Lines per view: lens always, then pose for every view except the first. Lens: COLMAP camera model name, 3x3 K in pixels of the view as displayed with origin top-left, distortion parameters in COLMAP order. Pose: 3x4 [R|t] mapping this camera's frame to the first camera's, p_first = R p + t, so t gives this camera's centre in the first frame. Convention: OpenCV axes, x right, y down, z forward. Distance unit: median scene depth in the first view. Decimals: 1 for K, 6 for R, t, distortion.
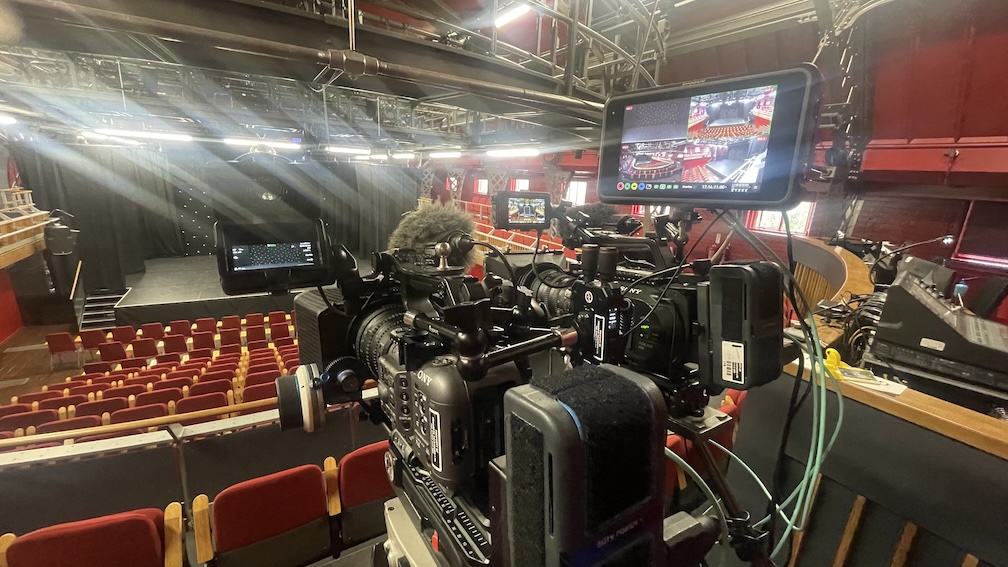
lens RADIAL K [[424.2, 0, 504.0], [0, 424.2, 283.5], [0, 0, 1]] dist [-0.001581, -0.000159]
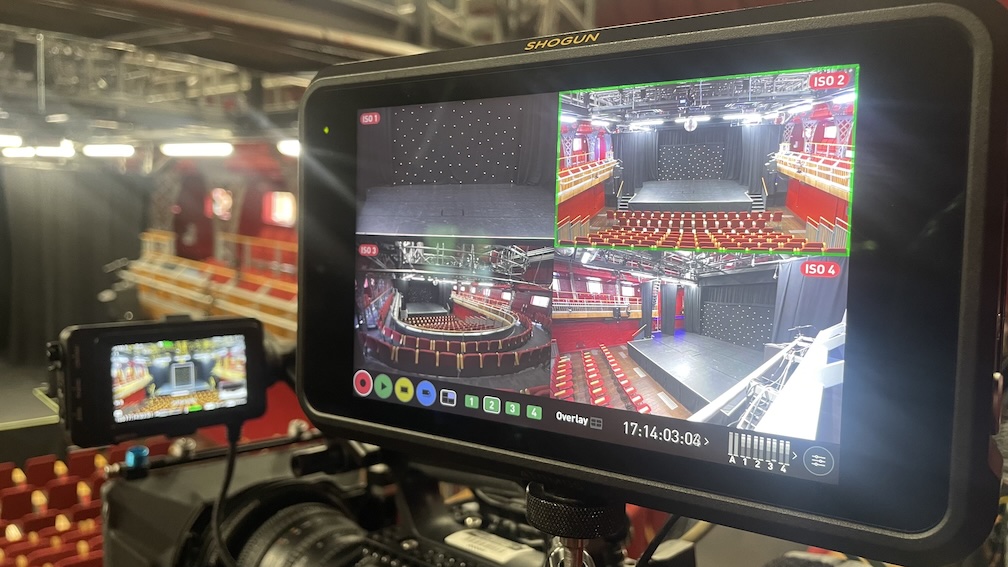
lens RADIAL K [[816.9, 0, 504.0], [0, 816.9, 283.5], [0, 0, 1]] dist [0.046563, -0.002711]
pose [[0.976902, -0.031334, 0.211379, 0.292908], [0.058880, 0.990369, -0.125311, -0.255771], [-0.205417, 0.134863, 0.969338, 0.516810]]
